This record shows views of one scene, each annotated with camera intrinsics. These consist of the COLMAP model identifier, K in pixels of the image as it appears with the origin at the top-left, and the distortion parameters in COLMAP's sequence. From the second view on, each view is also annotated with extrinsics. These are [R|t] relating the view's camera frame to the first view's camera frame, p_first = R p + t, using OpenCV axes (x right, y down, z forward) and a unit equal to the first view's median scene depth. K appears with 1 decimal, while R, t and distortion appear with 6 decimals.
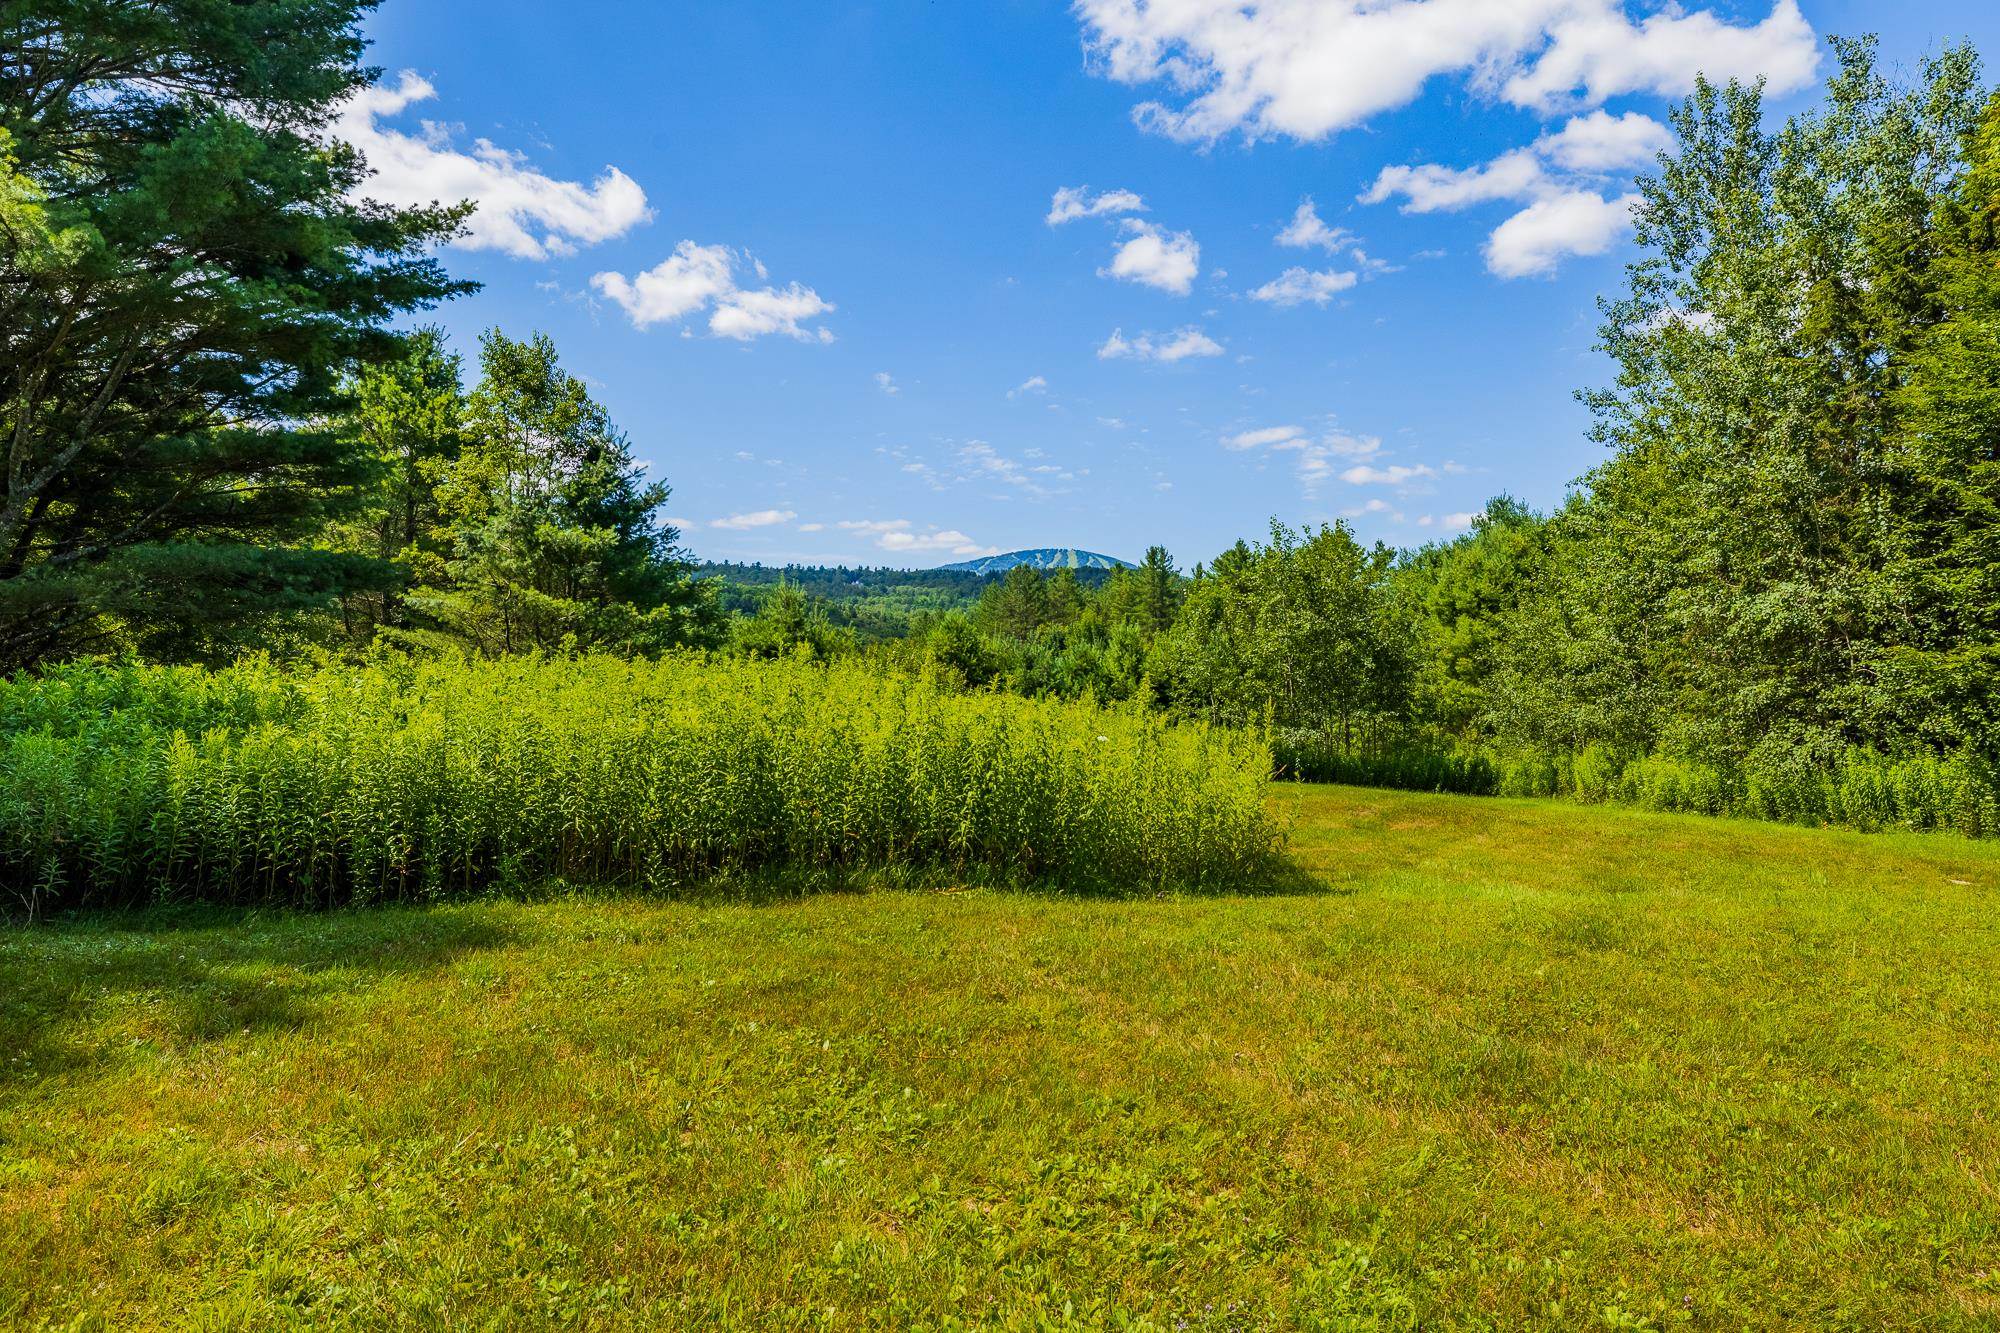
lens RADIAL K [[1348.9, 0, 1023.9], [0, 1348.9, 665.7], [0, 0, 1]] dist [-0.007830, 0.006677]
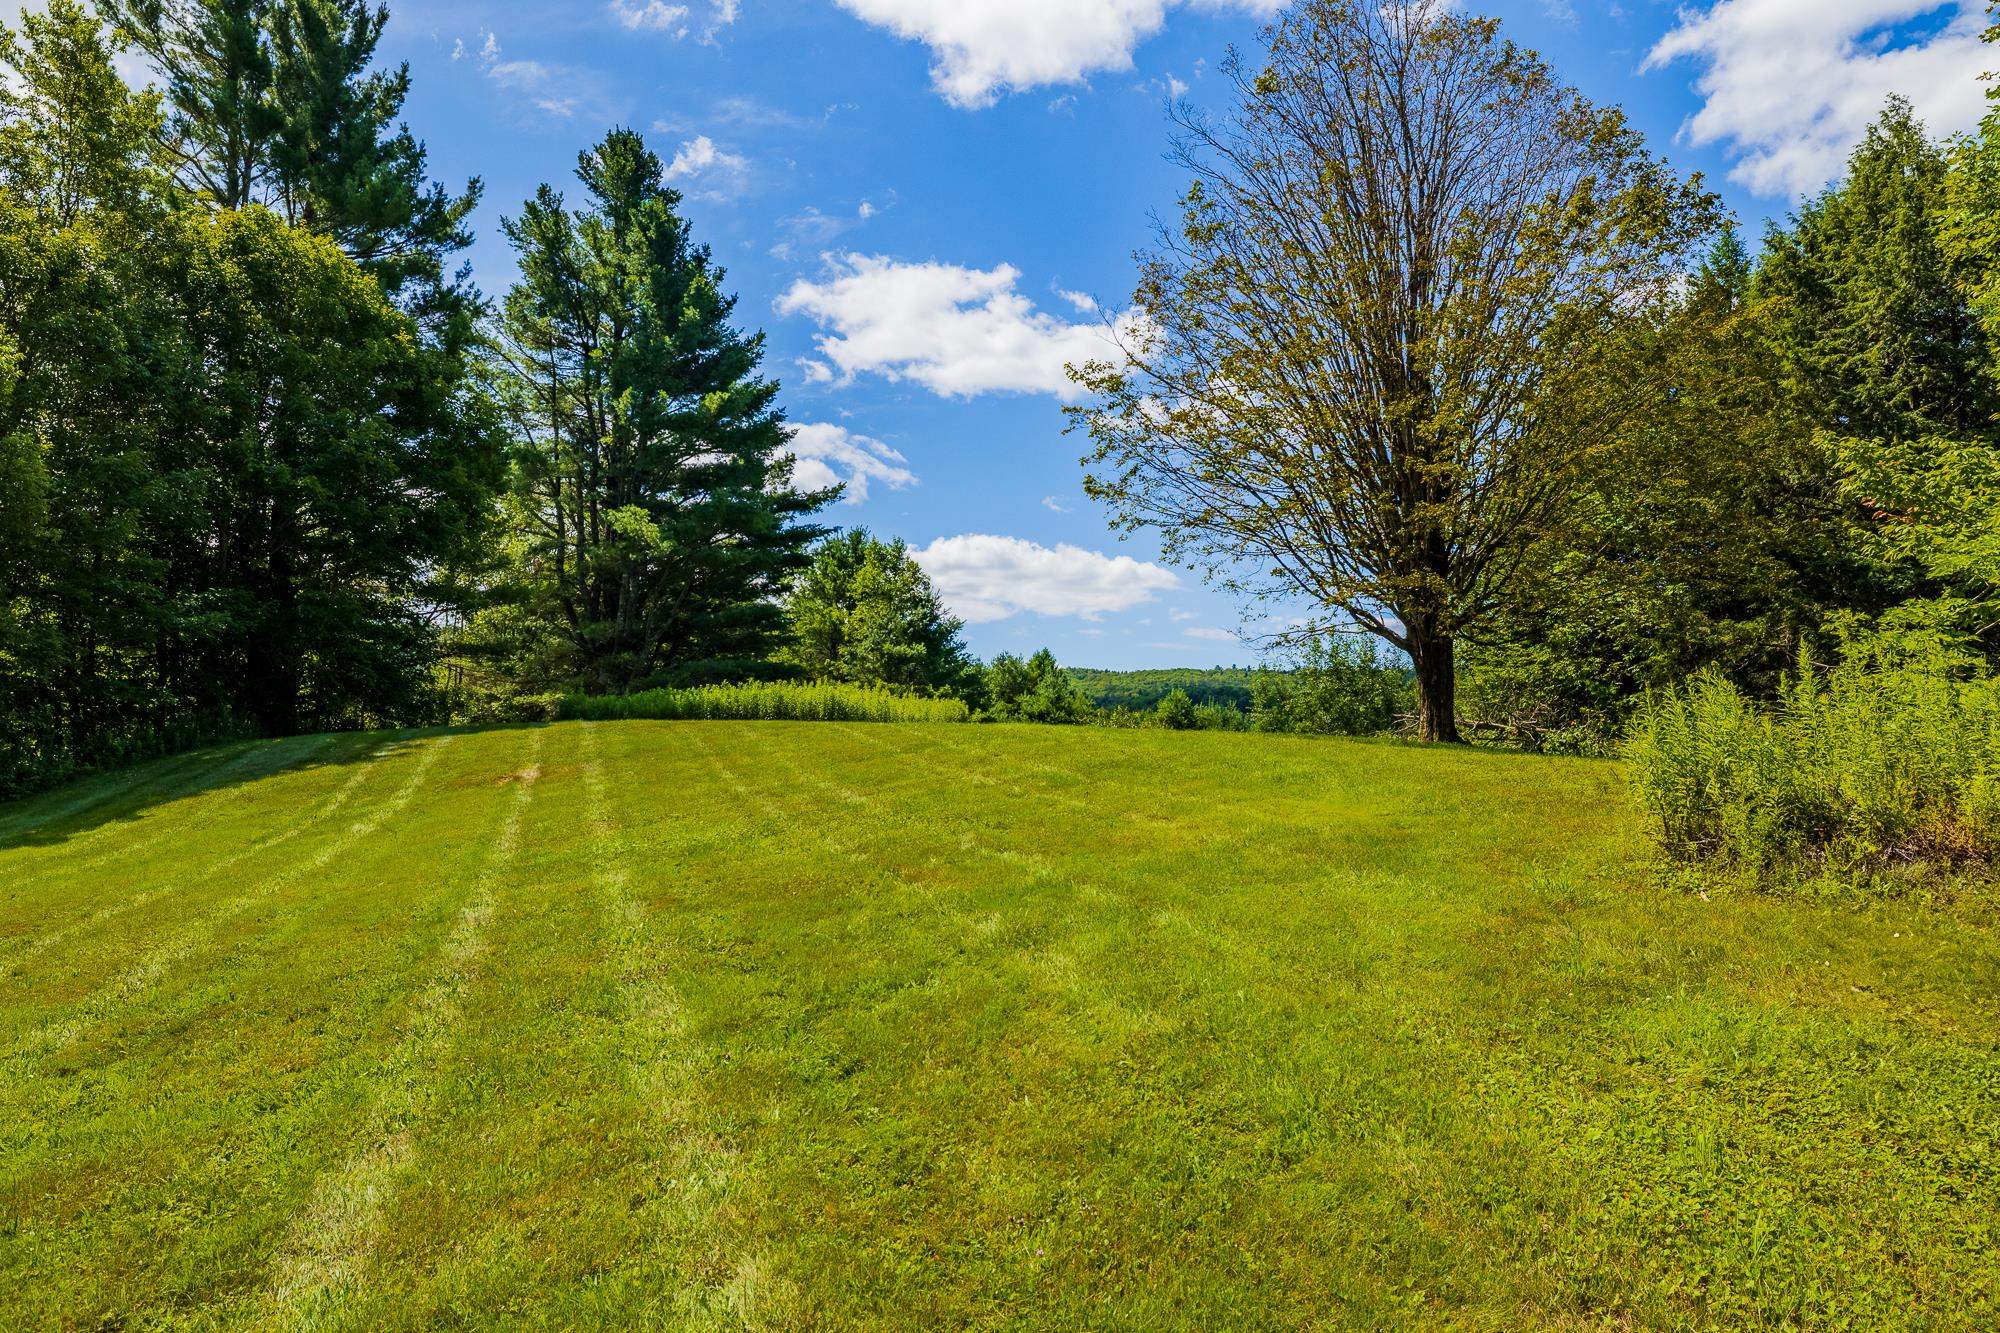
lens RADIAL K [[1348.9, 0, 999.4], [0, 1348.9, 671.8], [0, 0, 1]] dist [-0.007830, 0.006677]
pose [[0.925121, -0.033846, -0.378162, 0.473969], [0.007593, 0.997469, -0.070698, 0.063522], [0.379597, 0.062533, 0.923036, -0.628910]]
